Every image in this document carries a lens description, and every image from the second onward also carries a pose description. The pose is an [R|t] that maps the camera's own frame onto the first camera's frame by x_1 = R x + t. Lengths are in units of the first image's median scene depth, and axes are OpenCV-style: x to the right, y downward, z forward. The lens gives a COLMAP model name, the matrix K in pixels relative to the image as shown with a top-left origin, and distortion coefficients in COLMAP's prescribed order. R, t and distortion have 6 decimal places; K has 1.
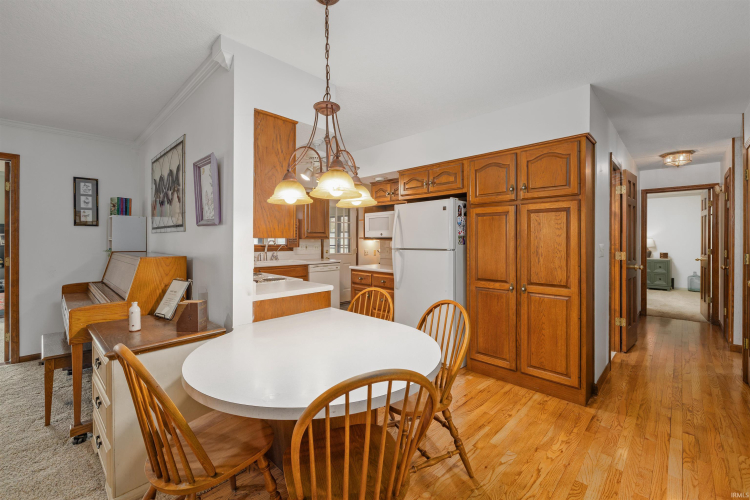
lens RADIAL K [[316.5, 0, 370.9], [0, 316.5, 239.3], [0, 0, 1]] dist [0.000140, -0.000249]
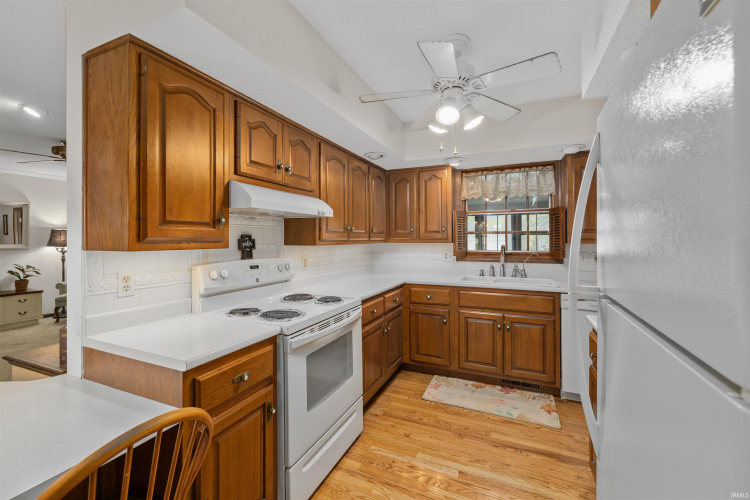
lens RADIAL K [[316.5, 0, 370.9], [0, 316.5, 239.3], [0, 0, 1]] dist [0.000140, -0.000249]
pose [[0.347566, -0.003375, -0.937649, 0.252018], [0.005061, 0.999986, -0.001723, -0.012070], [0.937642, -0.004147, 0.347579, 0.732883]]
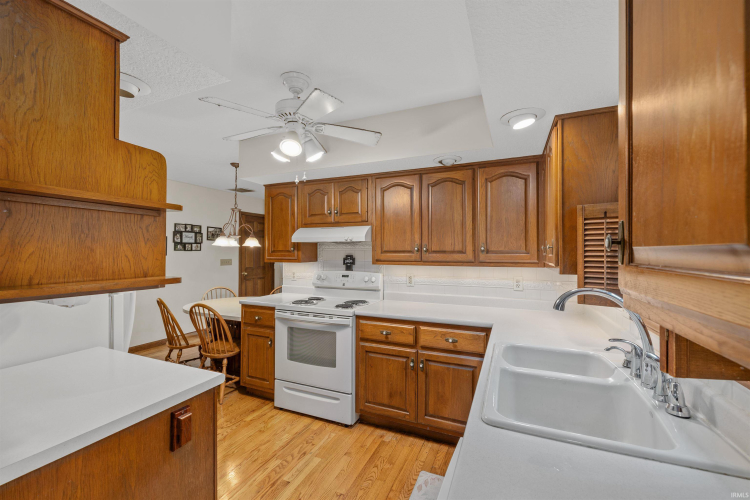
lens RADIAL K [[317.6, 0, 375.0], [0, 317.6, 250.0], [0, 0, 1]] dist [-0.001177, -0.000163]
pose [[-0.933050, -0.007063, -0.359677, -0.112239], [-0.005344, 0.999969, -0.005772, -0.032391], [0.359706, -0.003463, -0.933059, 1.591926]]
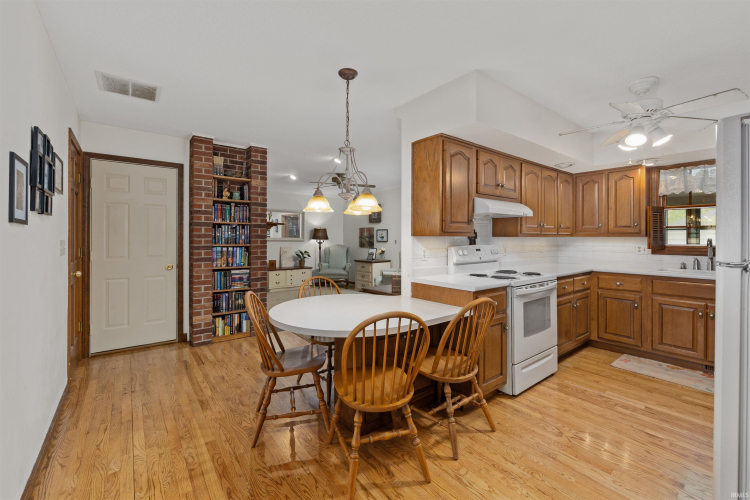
lens RADIAL K [[316.5, 0, 370.9], [0, 316.5, 239.3], [0, 0, 1]] dist [0.000140, -0.000249]
pose [[-0.132031, 0.002511, -0.991242, 0.562669], [0.000045, 0.999997, 0.002527, 0.003619], [0.991246, 0.000289, -0.132030, 0.553633]]
